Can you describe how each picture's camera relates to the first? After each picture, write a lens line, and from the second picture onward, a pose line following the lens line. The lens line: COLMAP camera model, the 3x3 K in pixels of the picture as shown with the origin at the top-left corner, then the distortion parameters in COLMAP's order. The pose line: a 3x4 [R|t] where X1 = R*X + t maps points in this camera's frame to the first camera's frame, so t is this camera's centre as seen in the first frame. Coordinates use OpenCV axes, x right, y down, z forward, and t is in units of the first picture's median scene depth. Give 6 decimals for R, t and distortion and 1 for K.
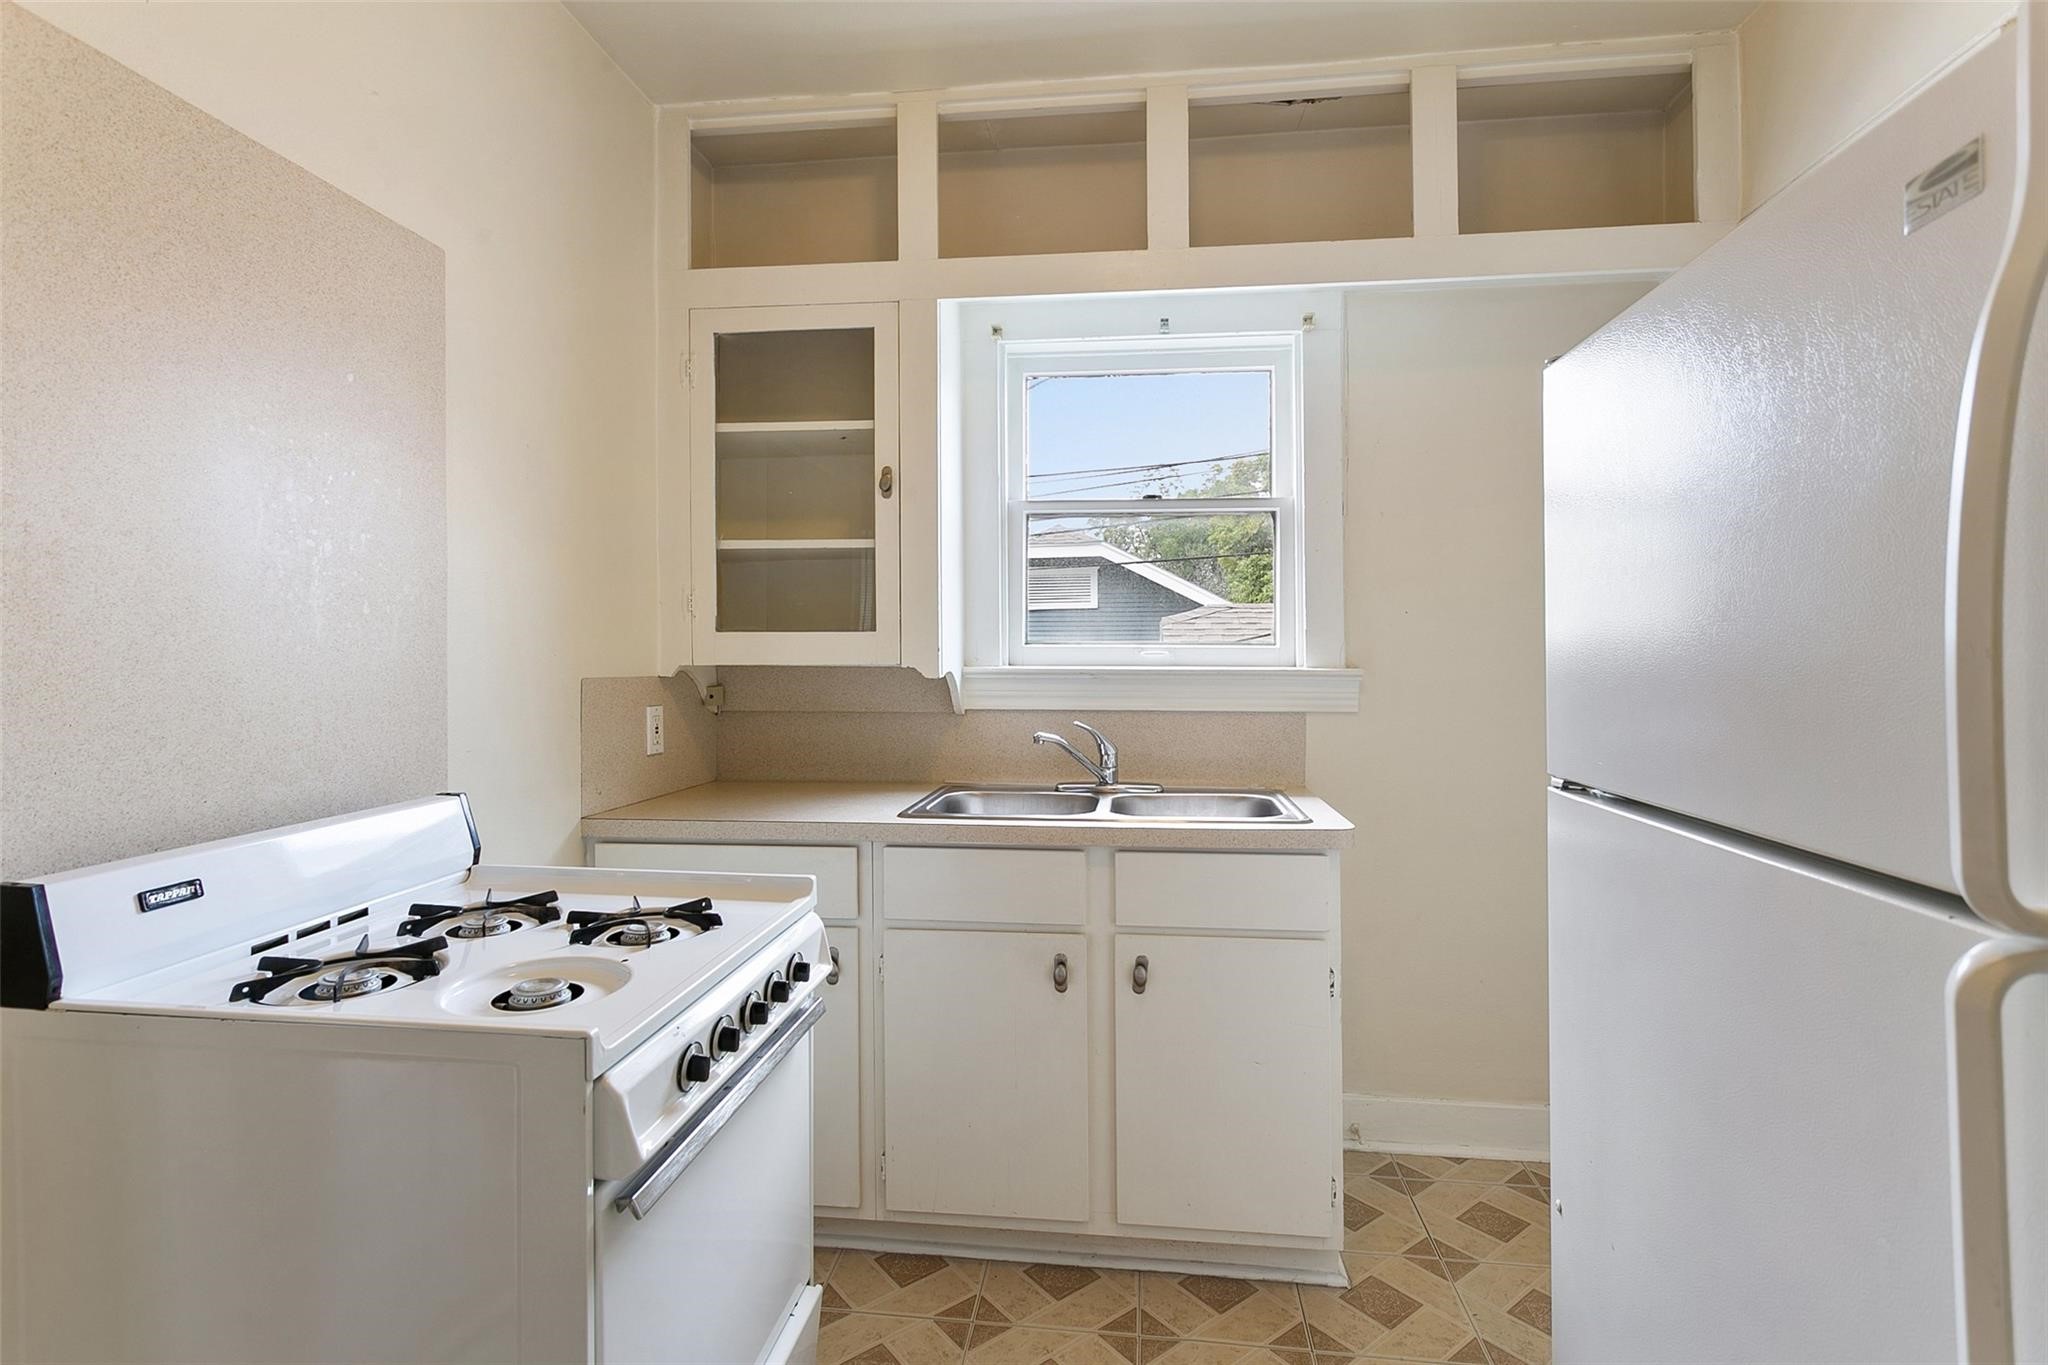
lens RADIAL K [[977.8, 0, 1022.3], [0, 977.8, 664.3], [0, 0, 1]] dist [0.002727, 0.000794]
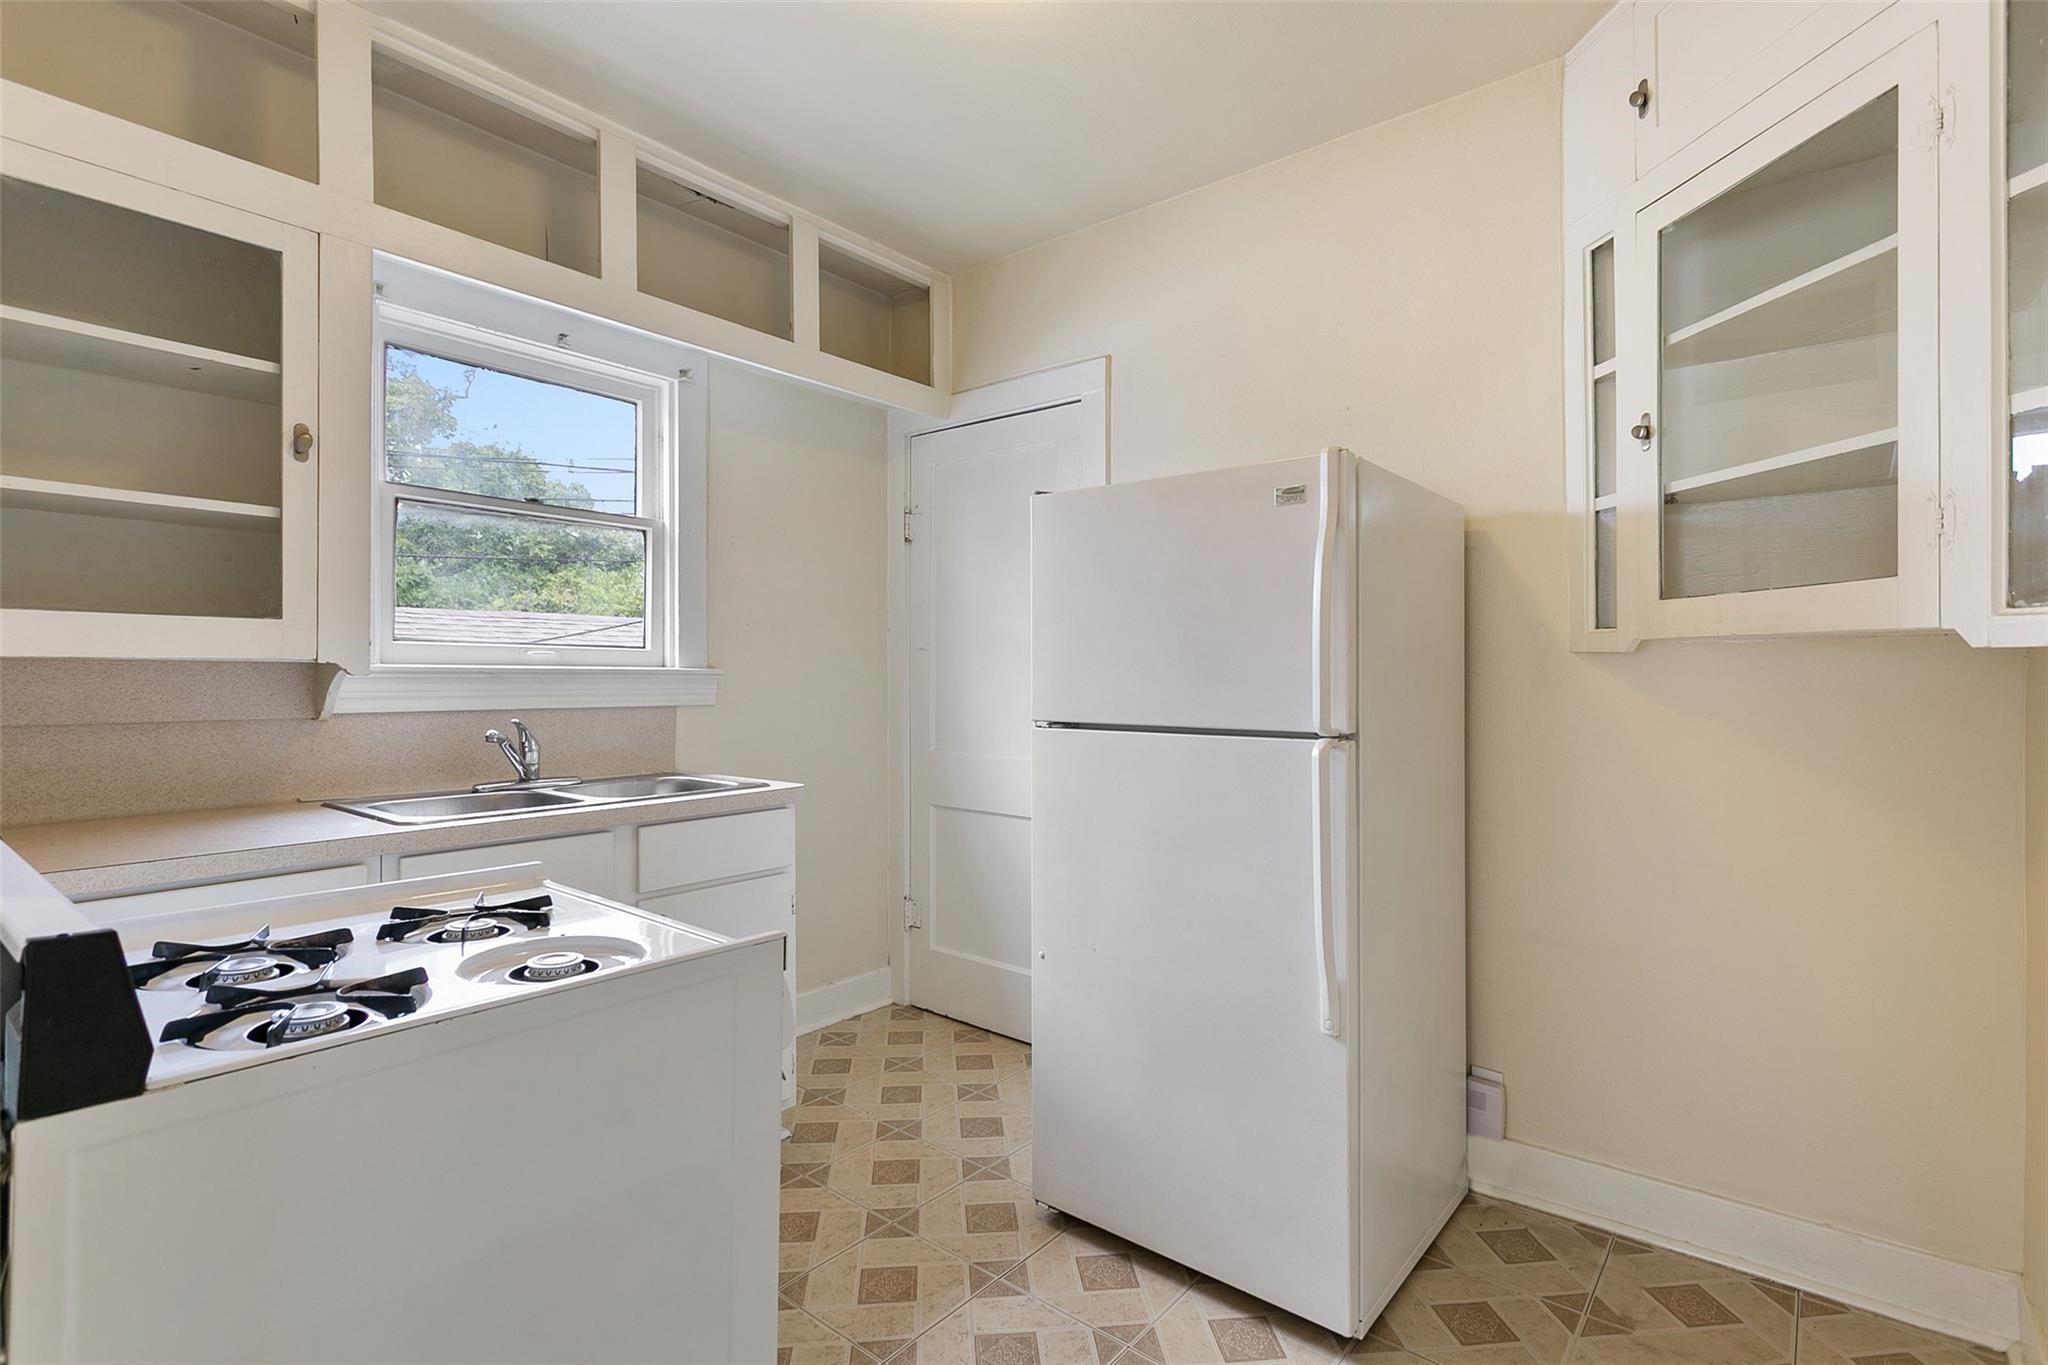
lens RADIAL K [[987.6, 0, 1024.0], [0, 987.6, 682.5], [0, 0, 1]] dist [0.001818, 0.000254]
pose [[0.532414, -0.004187, 0.846474, -0.528123], [0.002925, 0.999991, 0.003106, 0.019721], [-0.846479, 0.000822, 0.532421, 0.020654]]
